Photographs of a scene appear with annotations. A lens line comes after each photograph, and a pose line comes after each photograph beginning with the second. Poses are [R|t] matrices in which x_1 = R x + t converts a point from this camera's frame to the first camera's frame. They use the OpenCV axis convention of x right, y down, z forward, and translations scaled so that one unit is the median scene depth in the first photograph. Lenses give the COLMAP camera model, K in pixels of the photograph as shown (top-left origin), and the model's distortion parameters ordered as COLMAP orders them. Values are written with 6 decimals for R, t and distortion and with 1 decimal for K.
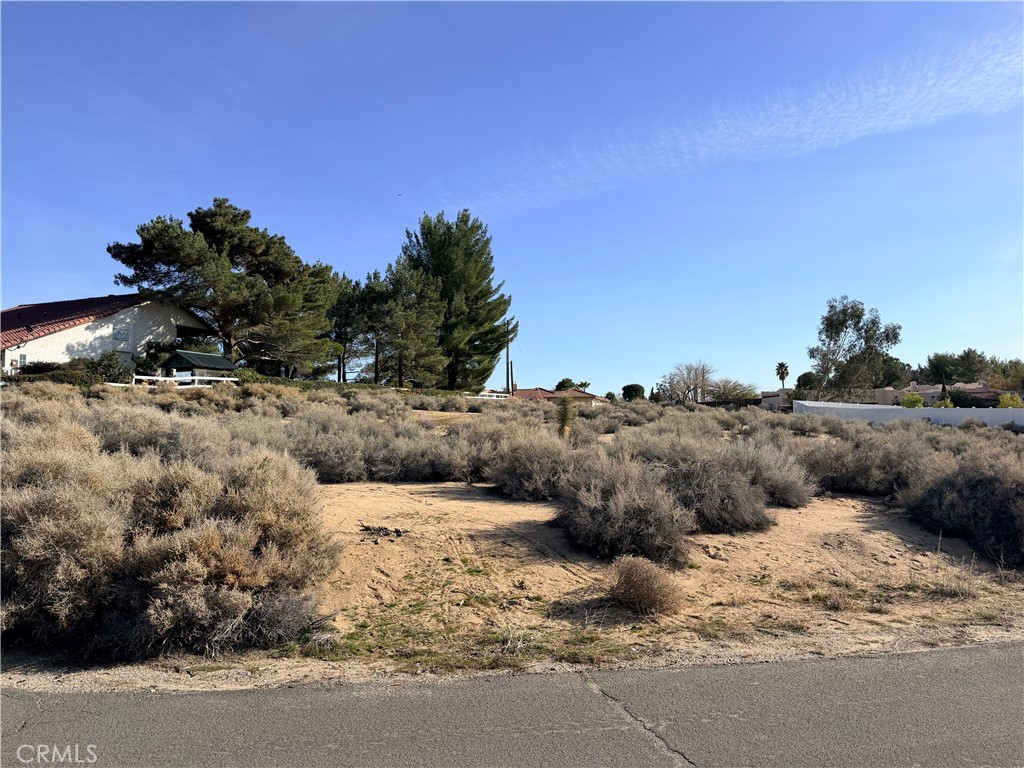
lens RADIAL K [[714.0, 0, 502.5], [0, 714.0, 383.7], [0, 0, 1]] dist [0.124215, 0.002174]
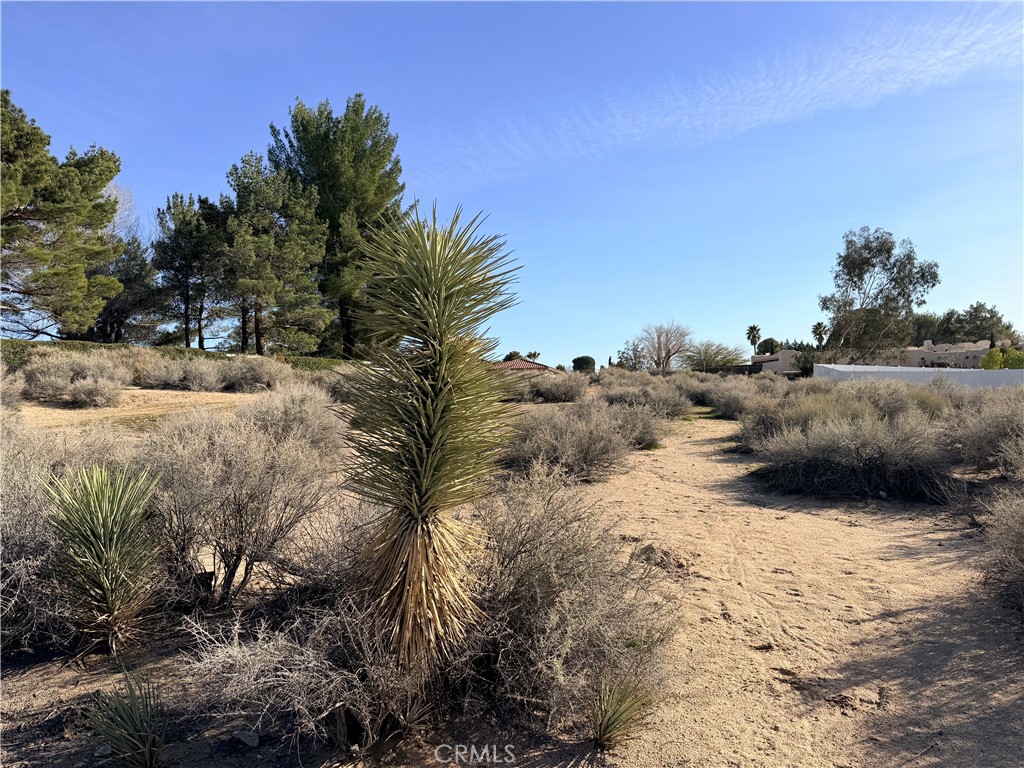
lens RADIAL K [[714.0, 0, 516.6], [0, 714.0, 394.3], [0, 0, 1]] dist [0.124215, 0.002174]
pose [[0.995545, -0.022807, 0.091484, 0.027279], [0.018336, 0.998610, 0.049416, 0.010506], [-0.092484, -0.047519, 0.994580, 0.265425]]
